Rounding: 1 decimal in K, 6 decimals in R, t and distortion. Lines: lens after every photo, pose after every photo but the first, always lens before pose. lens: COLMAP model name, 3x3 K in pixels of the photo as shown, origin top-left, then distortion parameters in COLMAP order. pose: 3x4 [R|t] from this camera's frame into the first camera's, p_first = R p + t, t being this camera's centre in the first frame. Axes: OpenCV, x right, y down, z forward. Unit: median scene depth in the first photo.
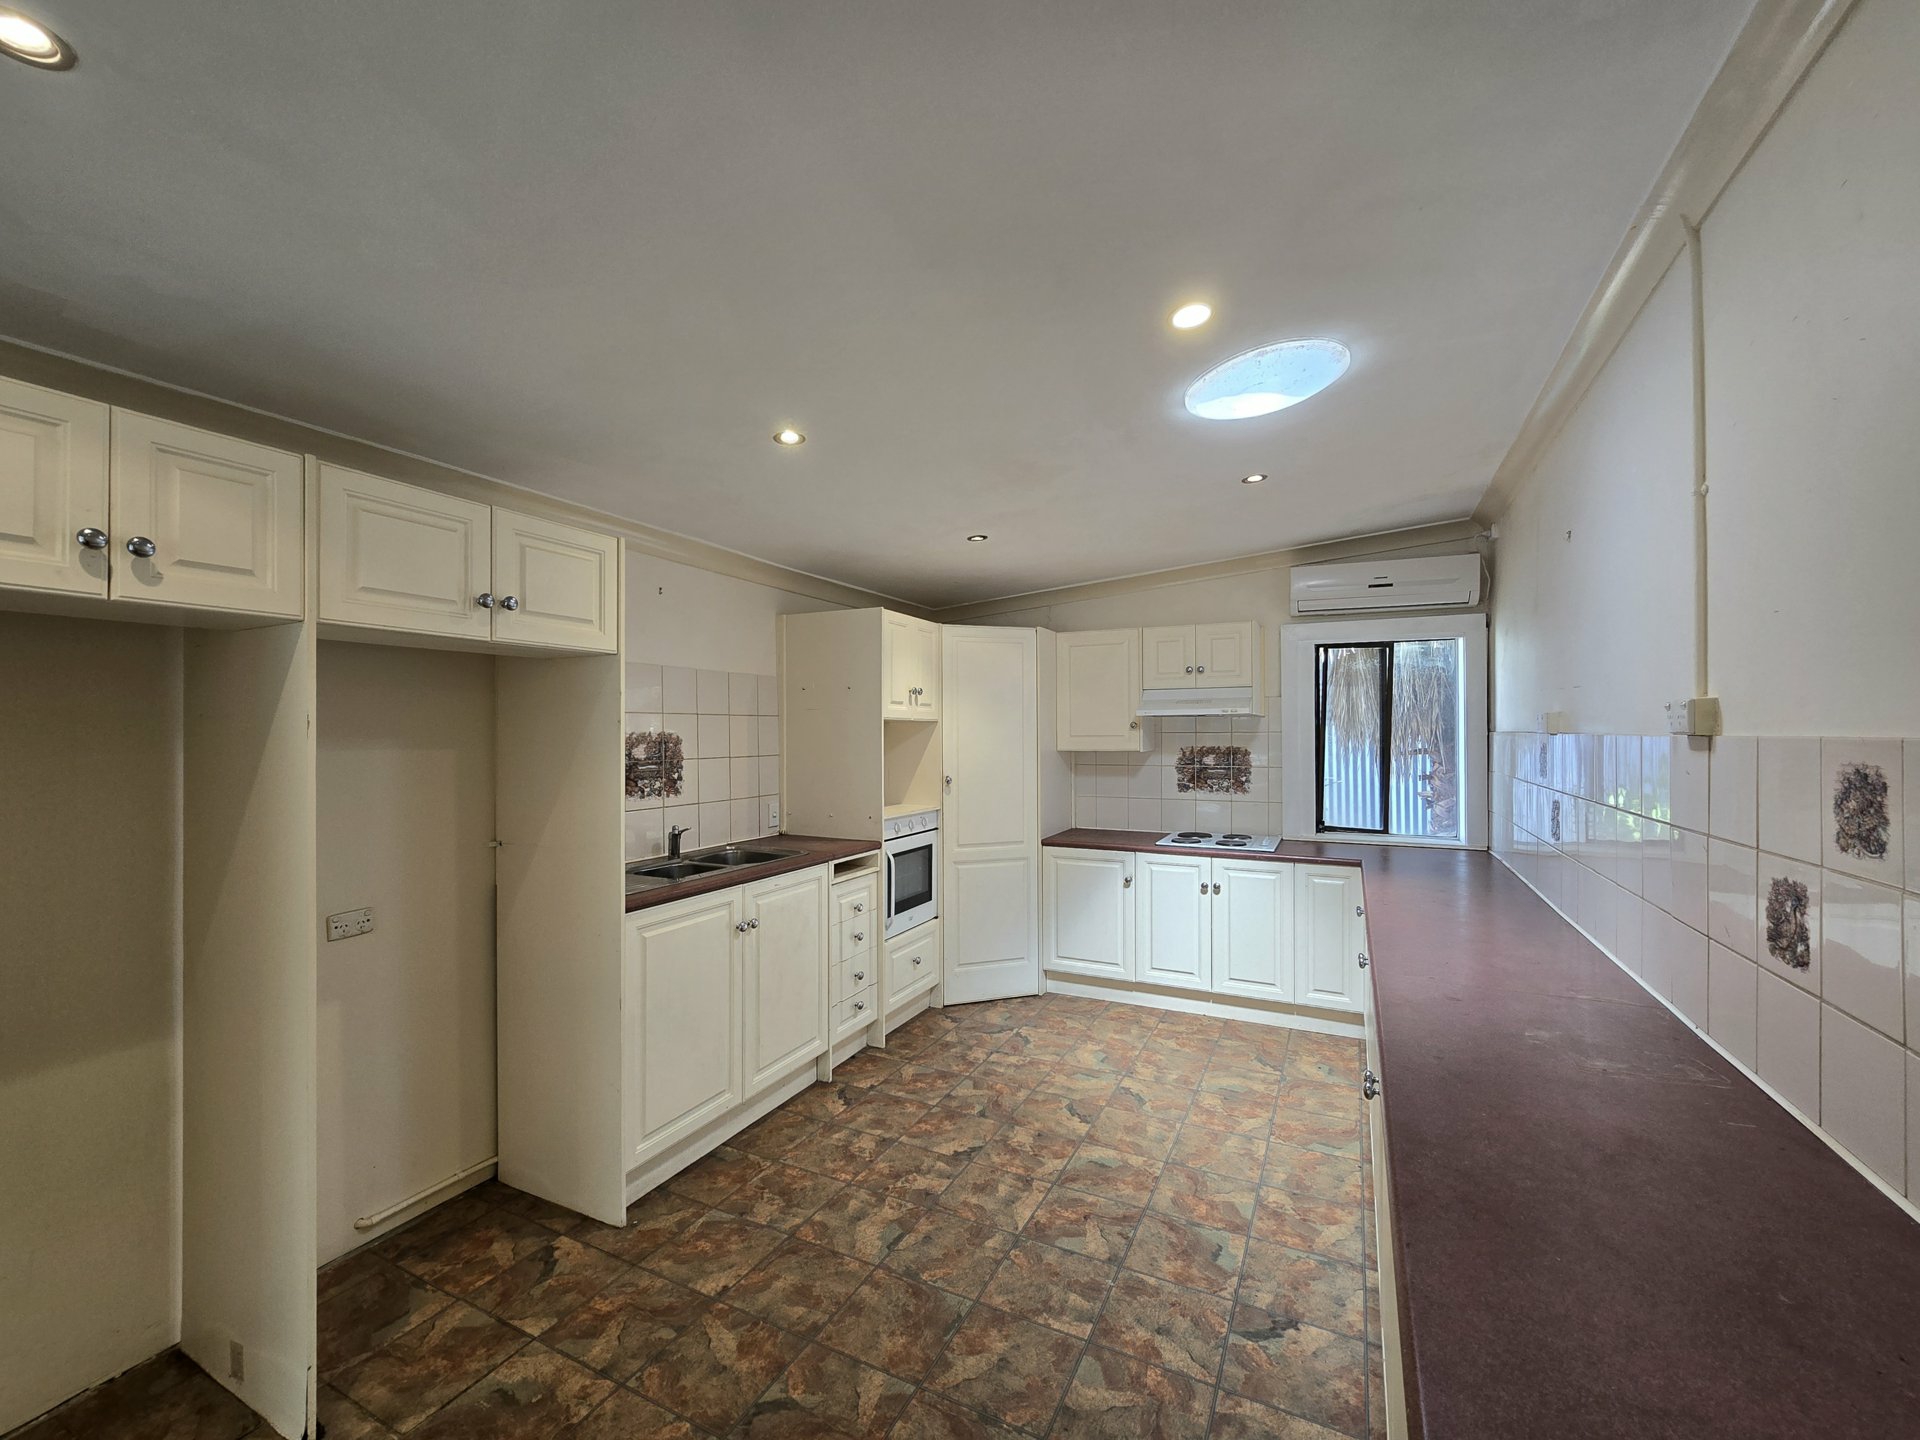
lens RADIAL K [[788.5, 0, 962.0], [0, 788.5, 726.3], [0, 0, 1]] dist [-0.002129, -0.000438]
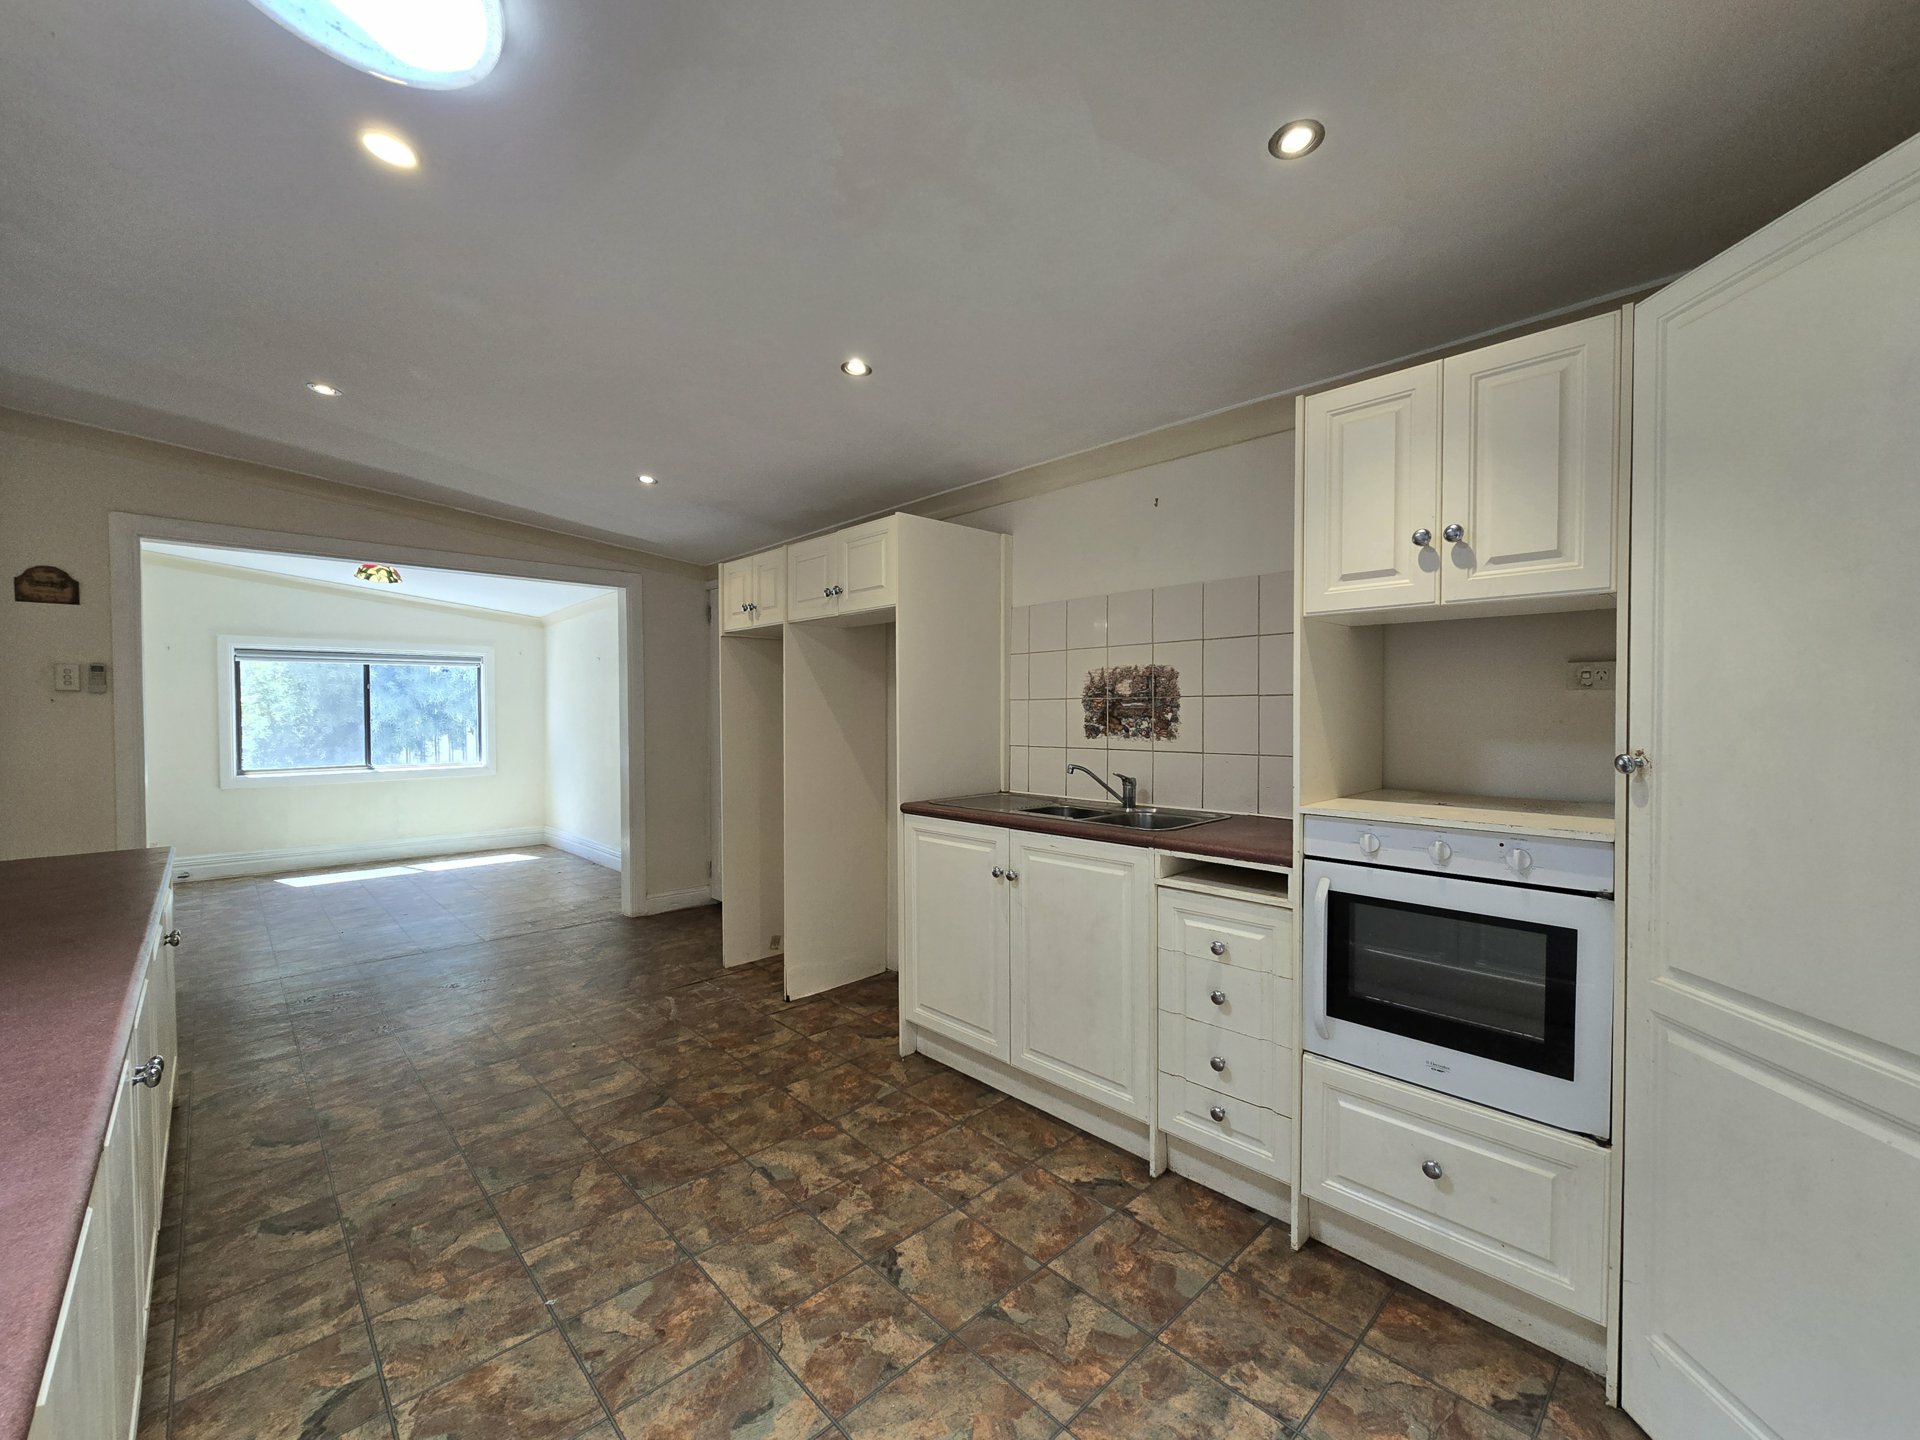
lens RADIAL K [[788.5, 0, 943.2], [0, 788.5, 731.2], [0, 0, 1]] dist [-0.002129, -0.000438]
pose [[-0.356535, 0.027714, -0.933871, 0.556644], [0.010098, 0.999616, 0.025810, 0.059630], [0.934227, -0.000228, -0.356678, 1.171338]]
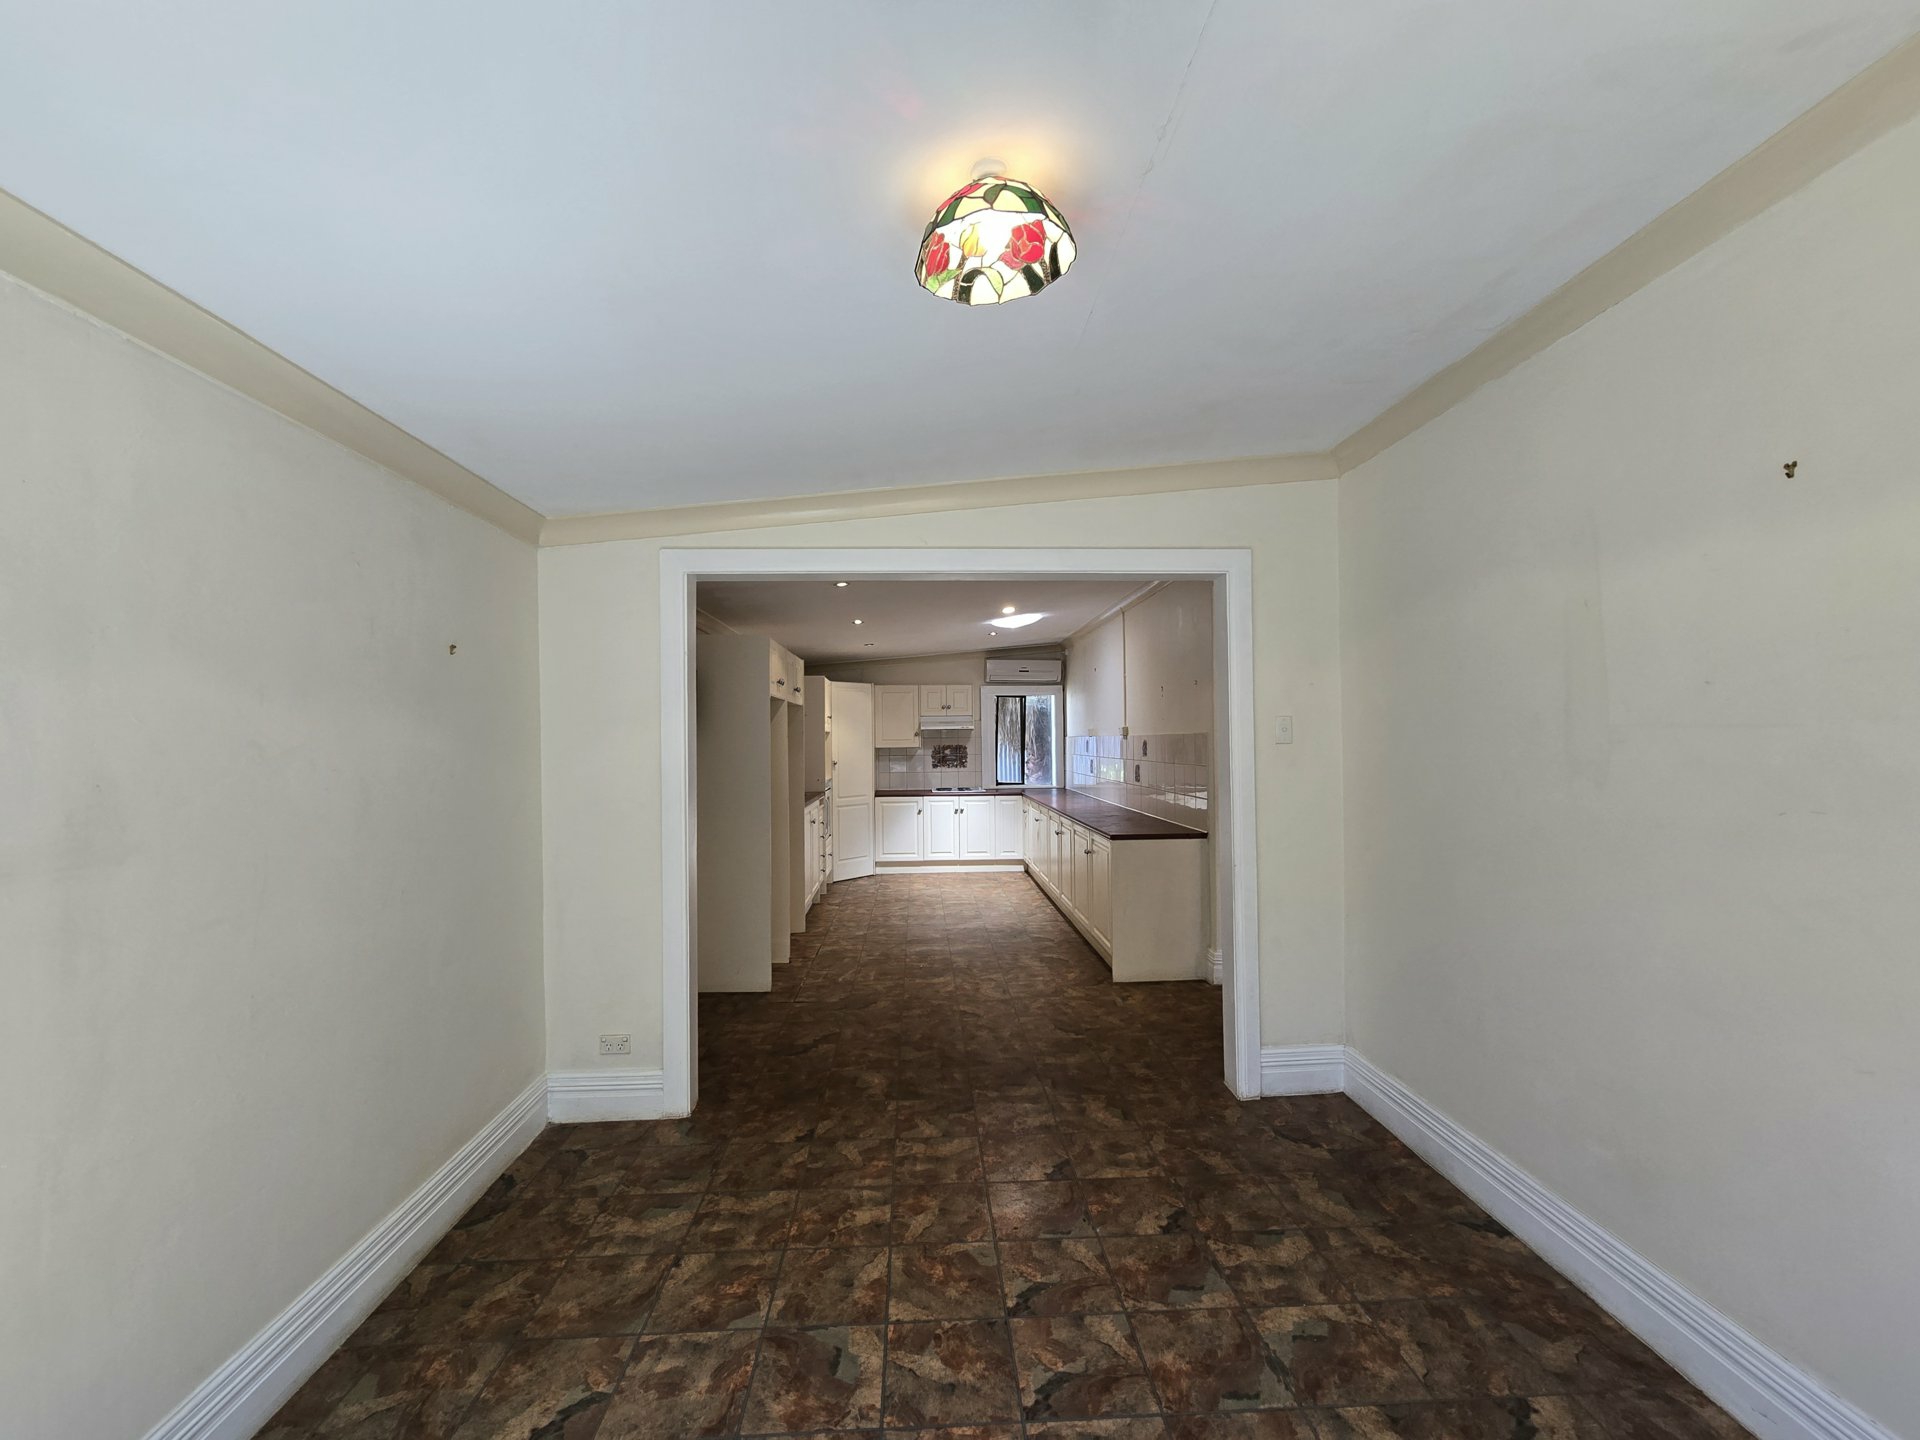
lens RADIAL K [[788.5, 0, 954.1], [0, 788.5, 725.8], [0, 0, 1]] dist [-0.002129, -0.000438]
pose [[0.875217, -0.000776, 0.483729, -0.969680], [0.007815, 0.999891, -0.012535, 0.003725], [-0.483667, 0.014751, 0.875128, -1.149956]]
